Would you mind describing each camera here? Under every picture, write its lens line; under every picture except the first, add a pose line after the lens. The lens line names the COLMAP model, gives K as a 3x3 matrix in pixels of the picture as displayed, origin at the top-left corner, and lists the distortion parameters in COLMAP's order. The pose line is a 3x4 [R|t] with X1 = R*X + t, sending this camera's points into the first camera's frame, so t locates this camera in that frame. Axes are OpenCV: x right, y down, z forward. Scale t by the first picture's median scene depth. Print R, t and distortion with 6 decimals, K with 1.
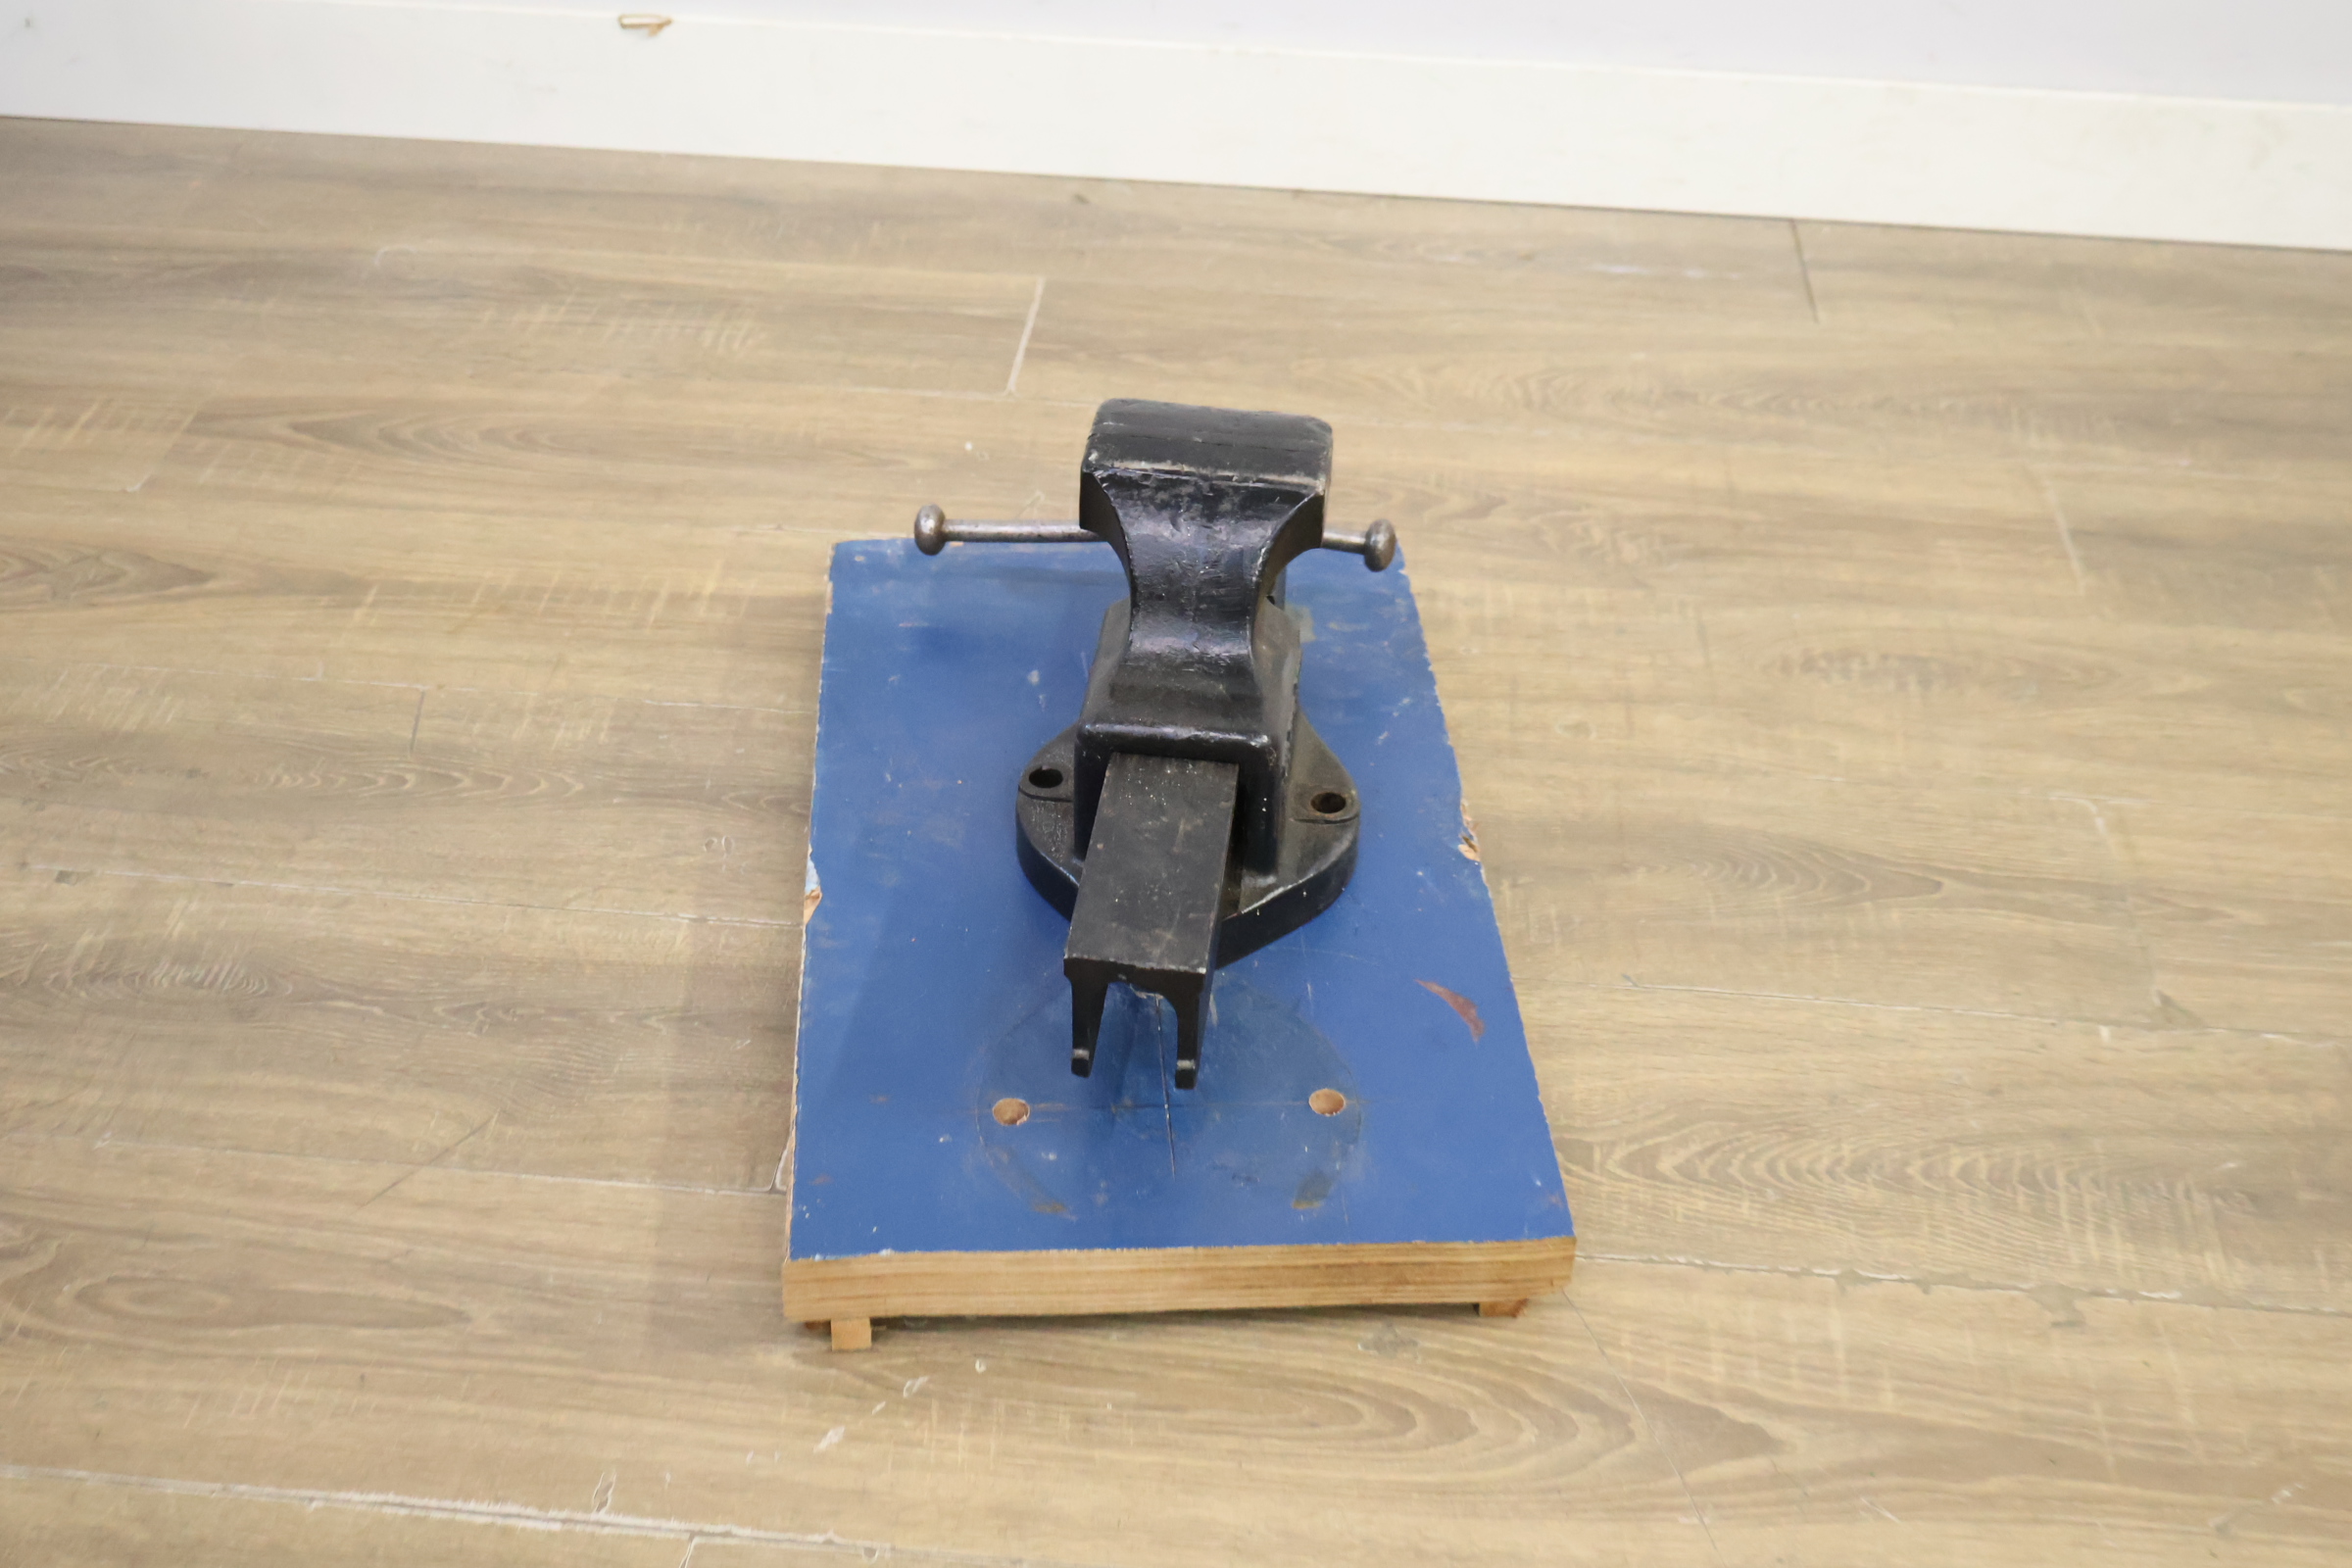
lens RADIAL K [[2628.0, 0, 1171.5], [0, 2628.0, 785.3], [0, 0, 1]] dist [-0.000510, 0.000000]
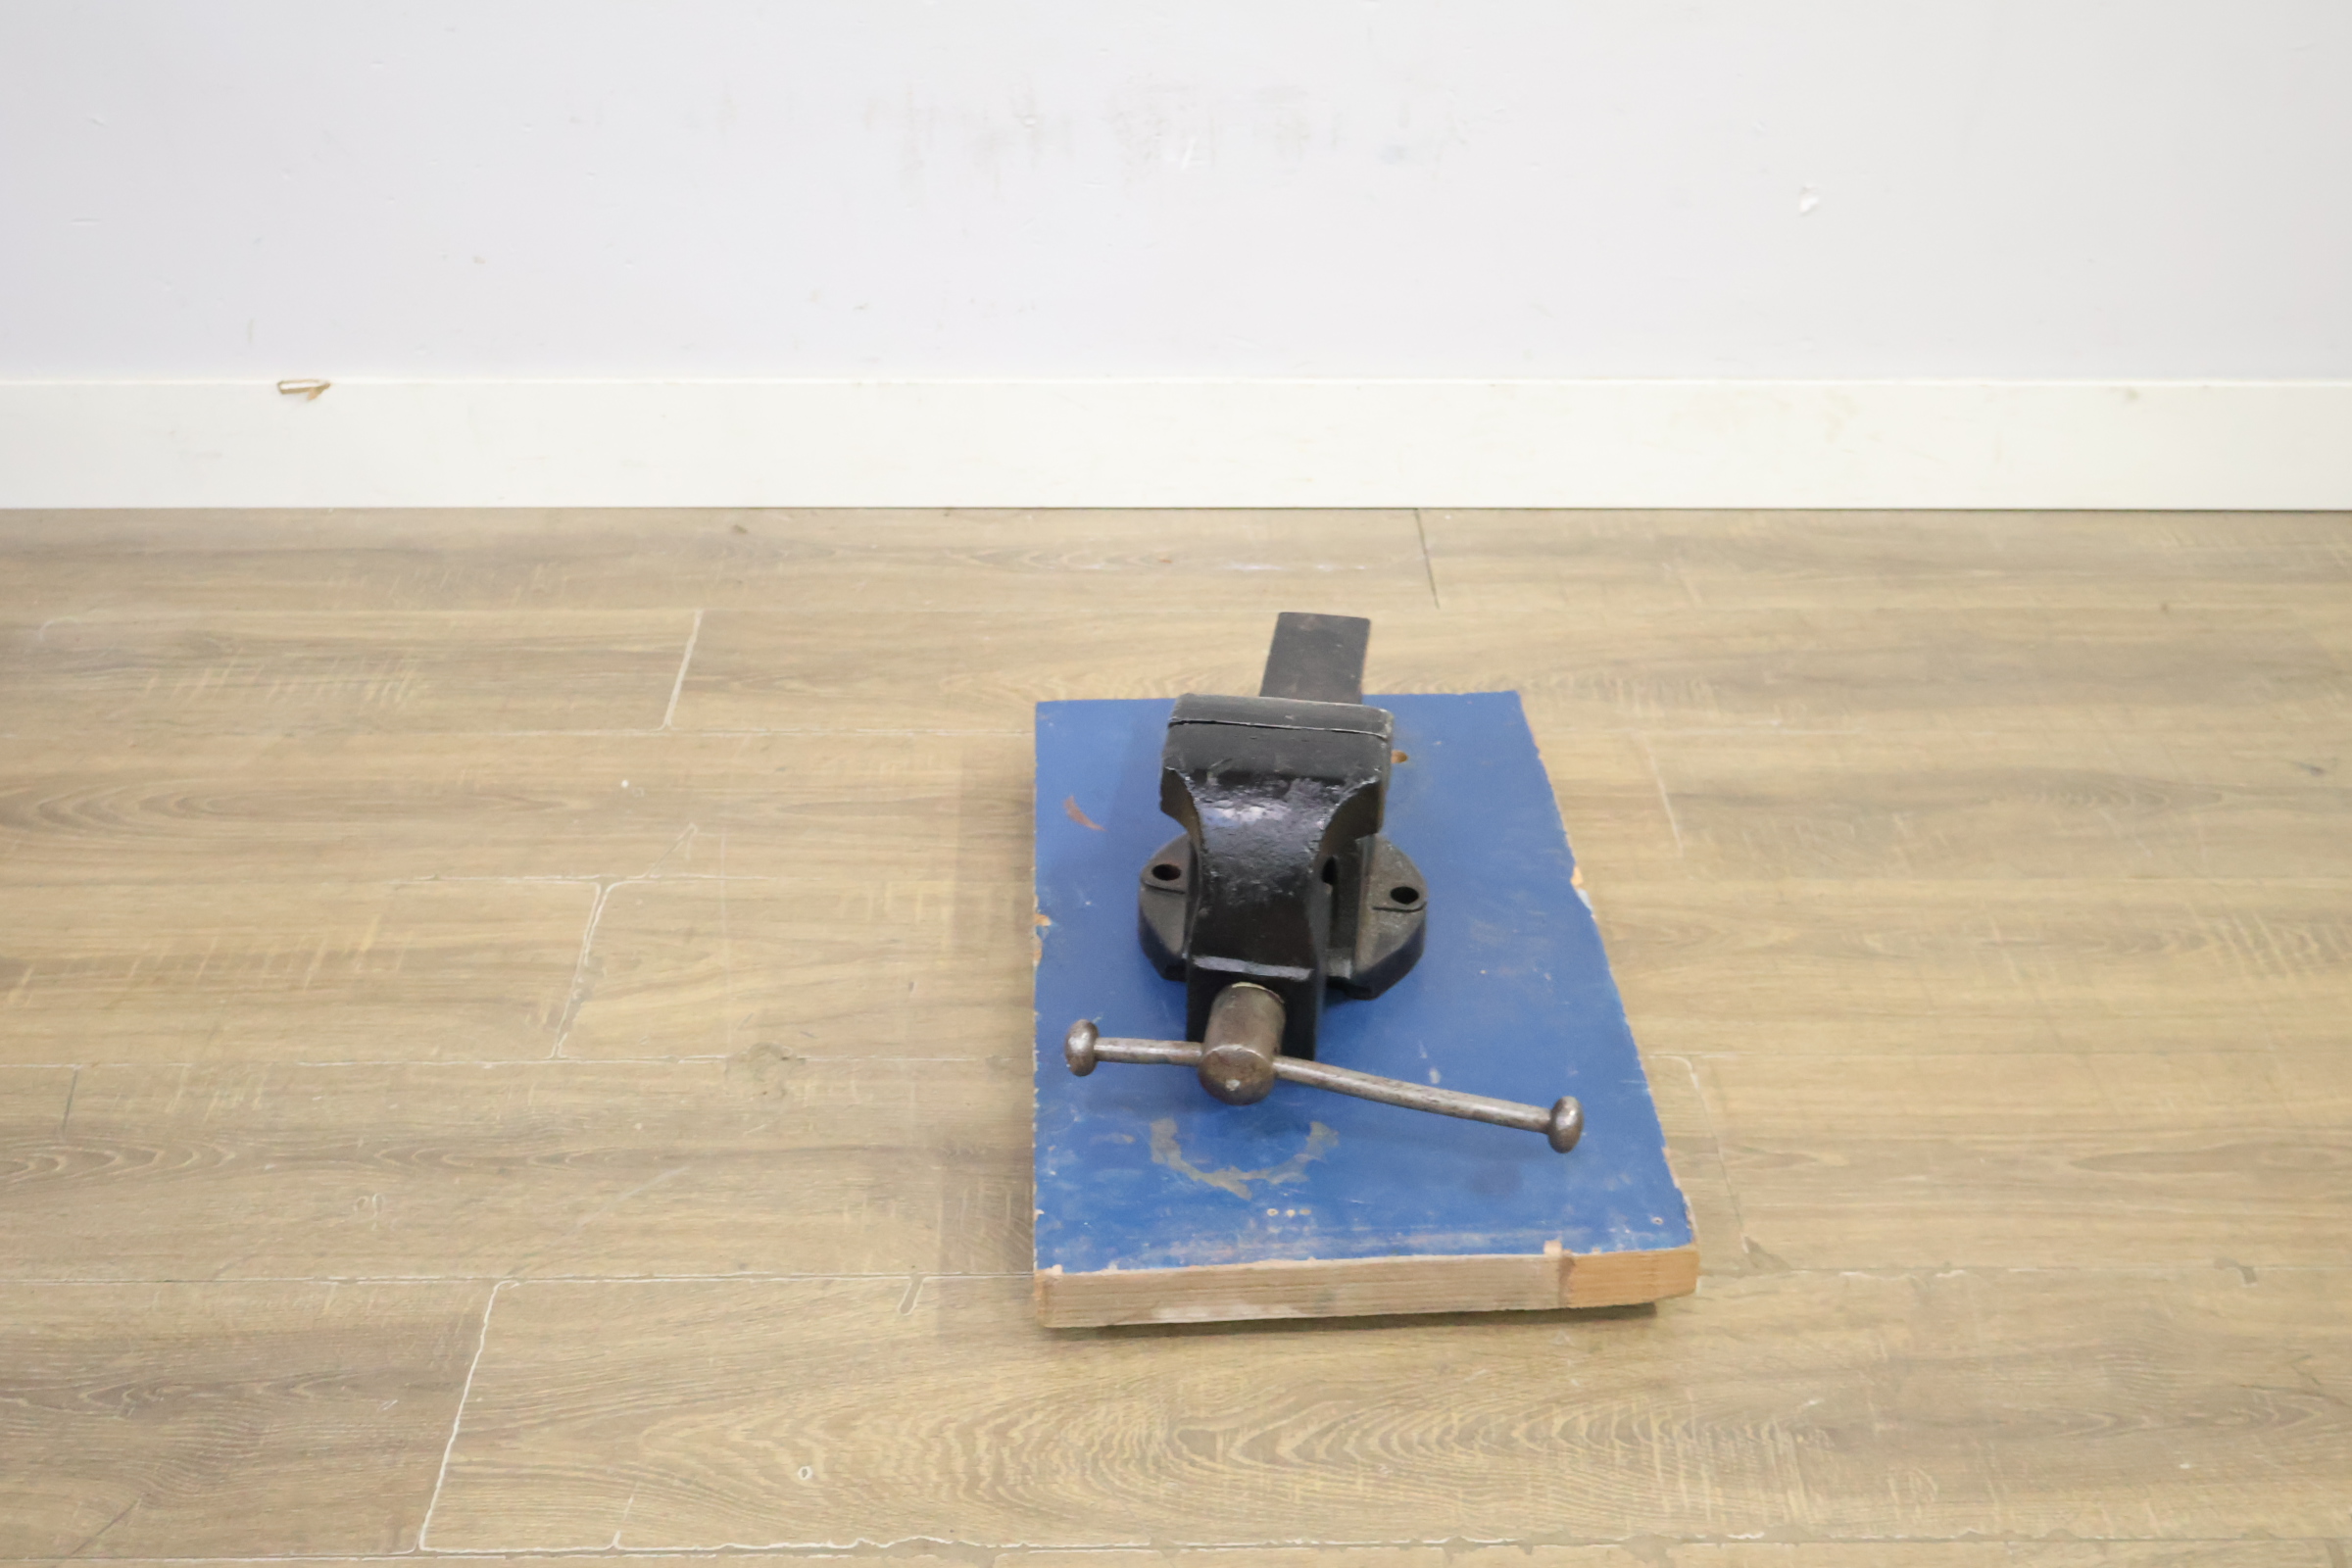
lens RADIAL K [[2628.0, 0, 1175.0], [0, 2628.0, 795.1], [0, 0, 1]] dist [-0.000510, 0.000000]
pose [[0.994550, -0.067488, 0.079472, 0.071975], [0.074231, 0.993595, -0.085194, -0.026134], [-0.073214, 0.090629, 0.993190, -0.056190]]
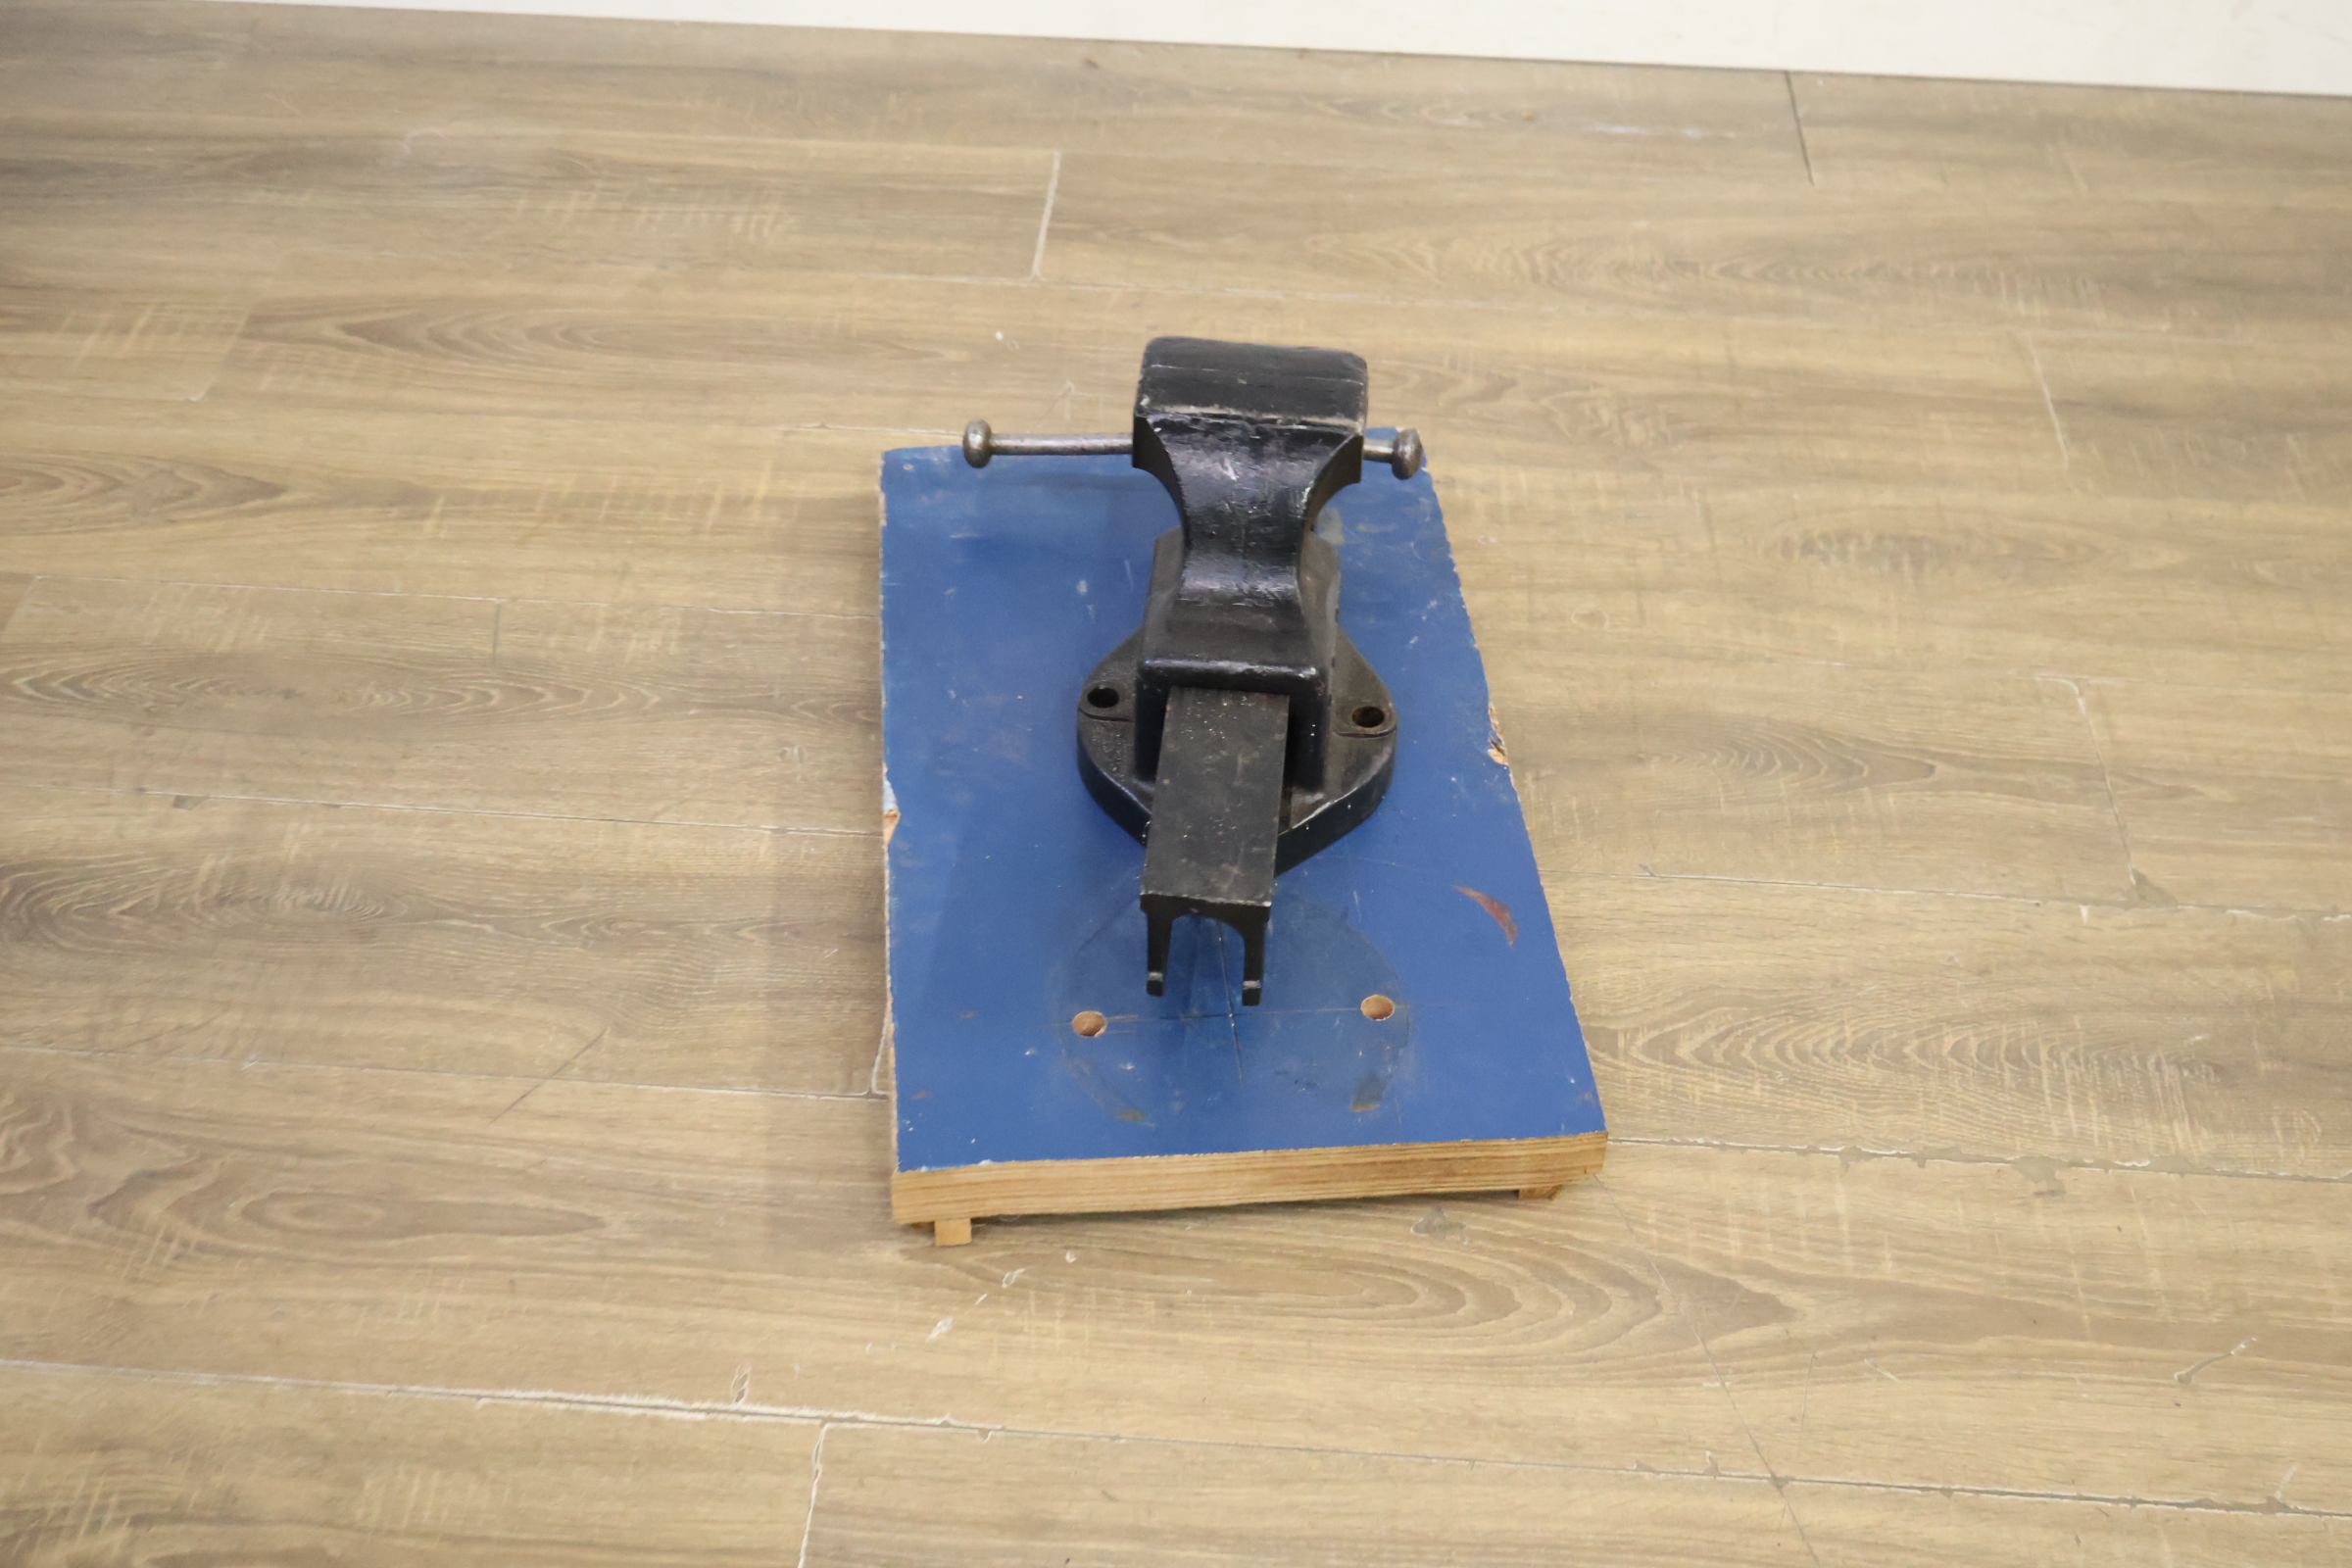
lens RADIAL K [[2628.0, 0, 1174.1], [0, 2628.0, 793.5], [0, 0, 1]] dist [-0.000510, 0.000000]
pose [[0.999684, -0.021426, 0.013142, -0.033124], [0.019908, 0.994126, 0.106380, -0.075263], [-0.015344, -0.106085, 0.994239, -0.066642]]
